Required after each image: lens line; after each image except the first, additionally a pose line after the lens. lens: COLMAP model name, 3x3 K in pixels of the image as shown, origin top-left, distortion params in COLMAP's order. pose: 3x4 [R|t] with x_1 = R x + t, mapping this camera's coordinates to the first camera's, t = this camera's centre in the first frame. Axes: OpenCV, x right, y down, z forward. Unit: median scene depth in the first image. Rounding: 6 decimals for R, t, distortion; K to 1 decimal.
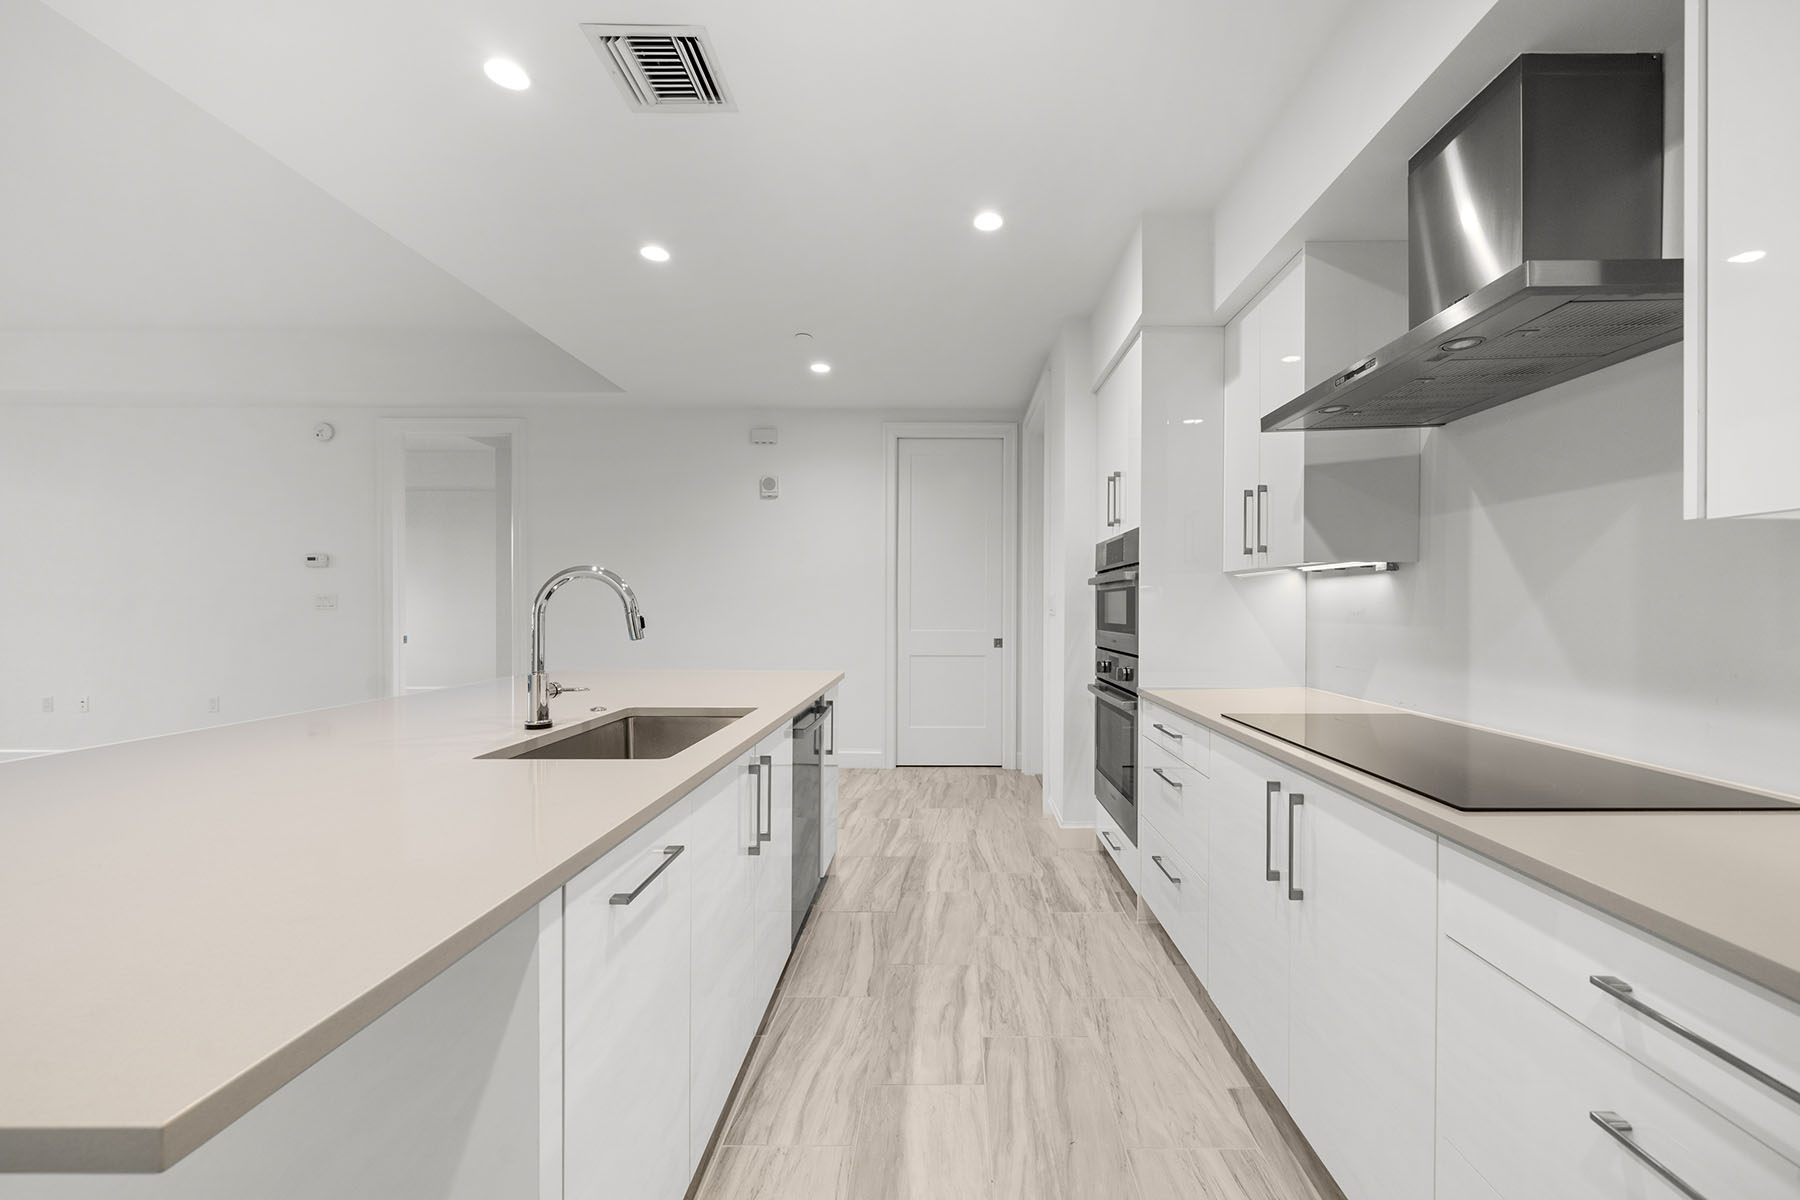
lens RADIAL K [[707.7, 0, 948.5], [0, 707.7, 610.2], [0, 0, 1]] dist [-0.001592, -0.000051]
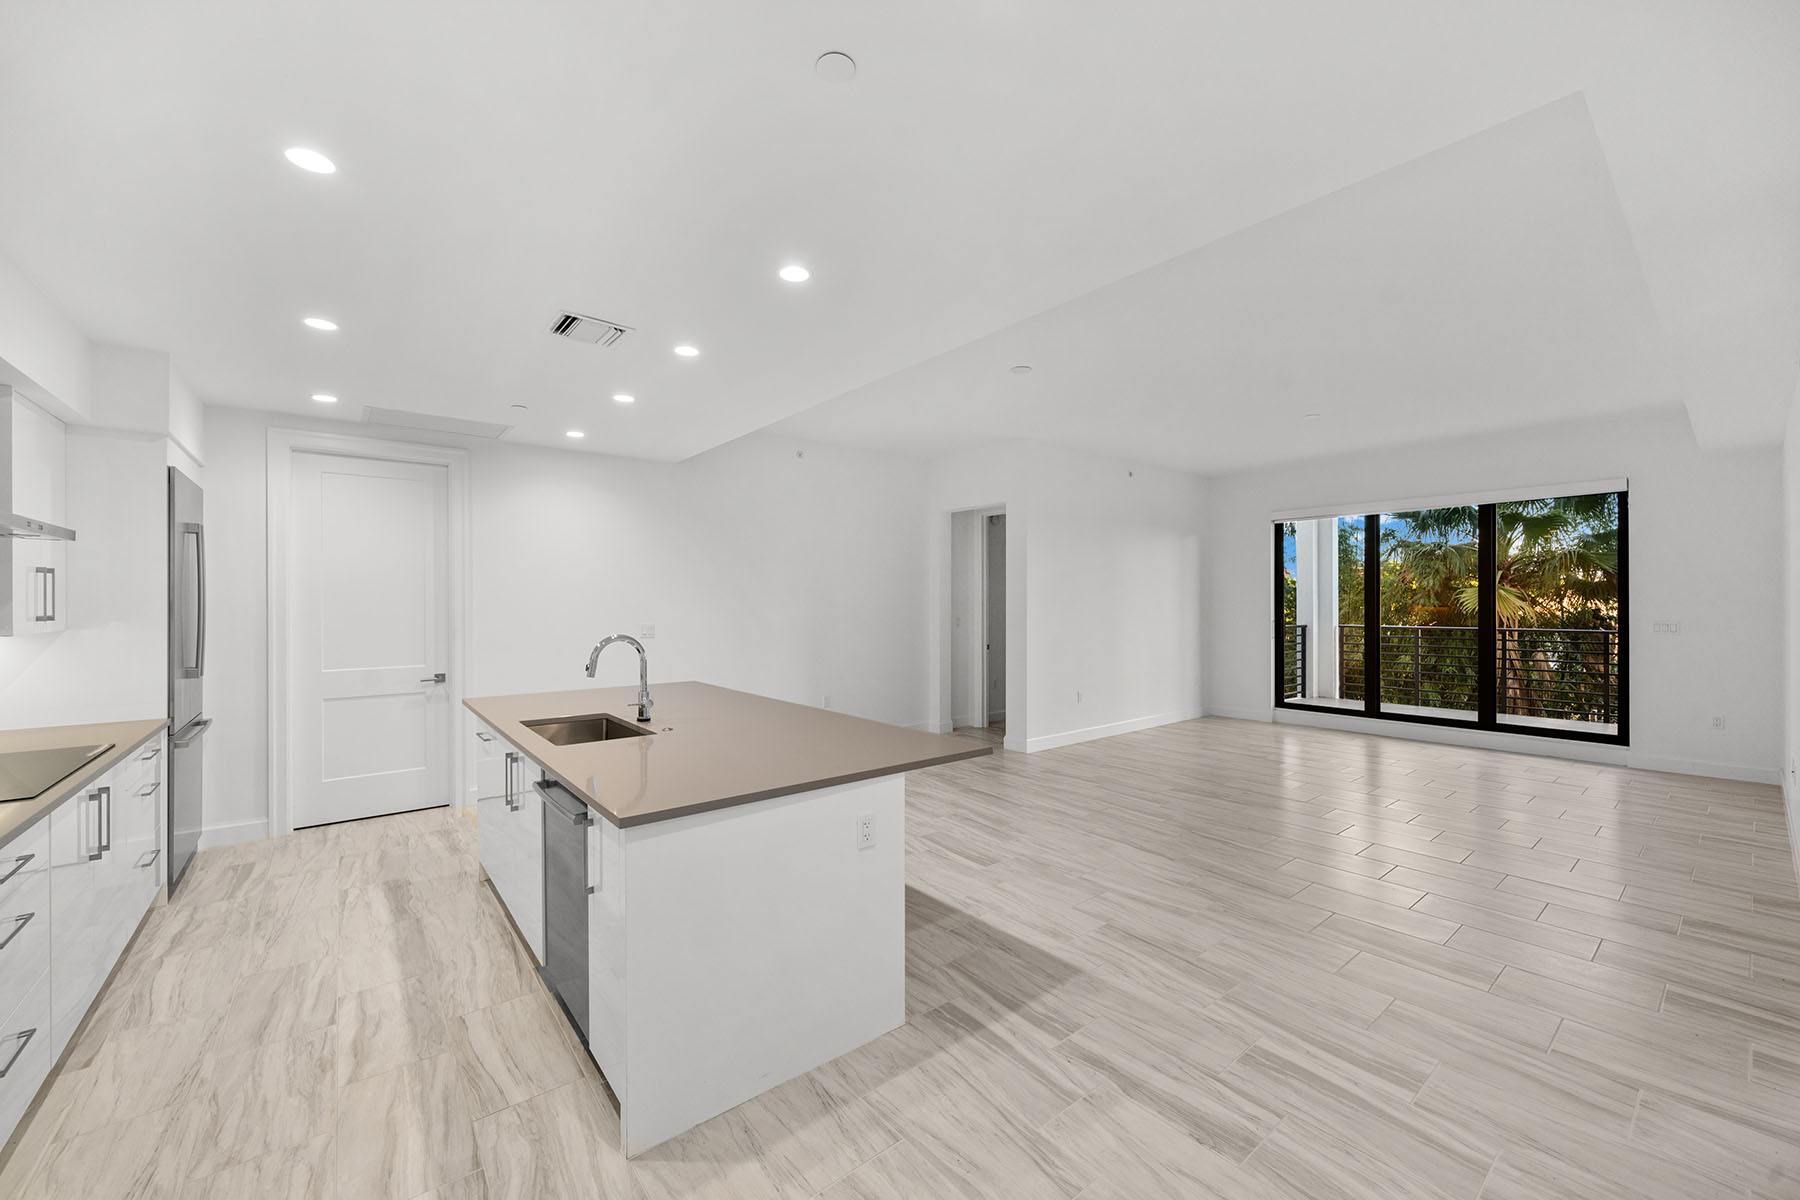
lens RADIAL K [[692.2, 0, 889.8], [0, 692.2, 603.4], [0, 0, 1]] dist [-0.000892, 0.000249]
pose [[-0.783327, 0.000742, -0.621610, 0.031528], [-0.005354, 0.999954, 0.007940, -0.110468], [0.621587, 0.009548, -0.783287, 1.956548]]
